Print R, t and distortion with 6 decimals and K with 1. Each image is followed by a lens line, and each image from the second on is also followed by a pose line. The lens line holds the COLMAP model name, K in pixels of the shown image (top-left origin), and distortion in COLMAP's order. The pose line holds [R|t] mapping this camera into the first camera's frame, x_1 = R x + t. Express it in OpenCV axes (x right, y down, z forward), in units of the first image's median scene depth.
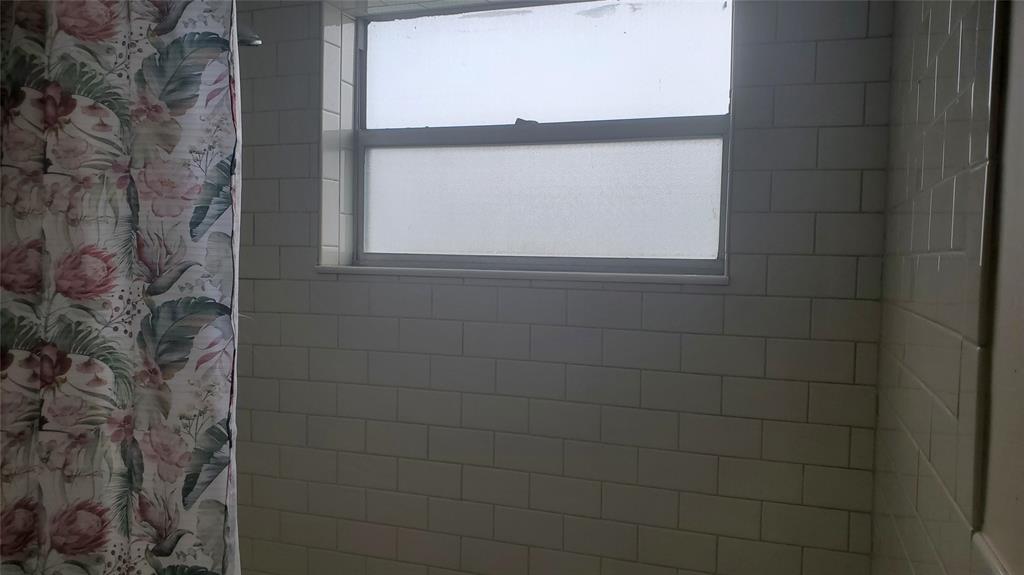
lens RADIAL K [[781.0, 0, 512.0], [0, 781.0, 287.5], [0, 0, 1]] dist [-0.001304, 0.010433]
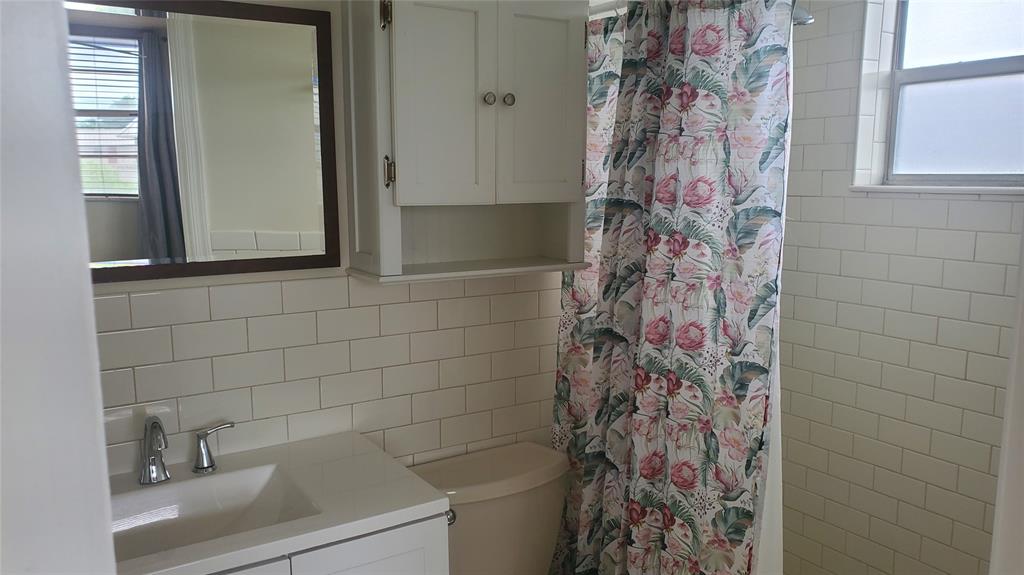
lens RADIAL K [[782.6, 0, 515.3], [0, 782.6, 297.5], [0, 0, 1]] dist [0.092537, -0.263371]
pose [[0.786154, 0.077676, -0.613130, 0.236290], [-0.006869, 0.993107, 0.117006, 0.012074], [0.617993, -0.087773, 0.781269, -0.669455]]
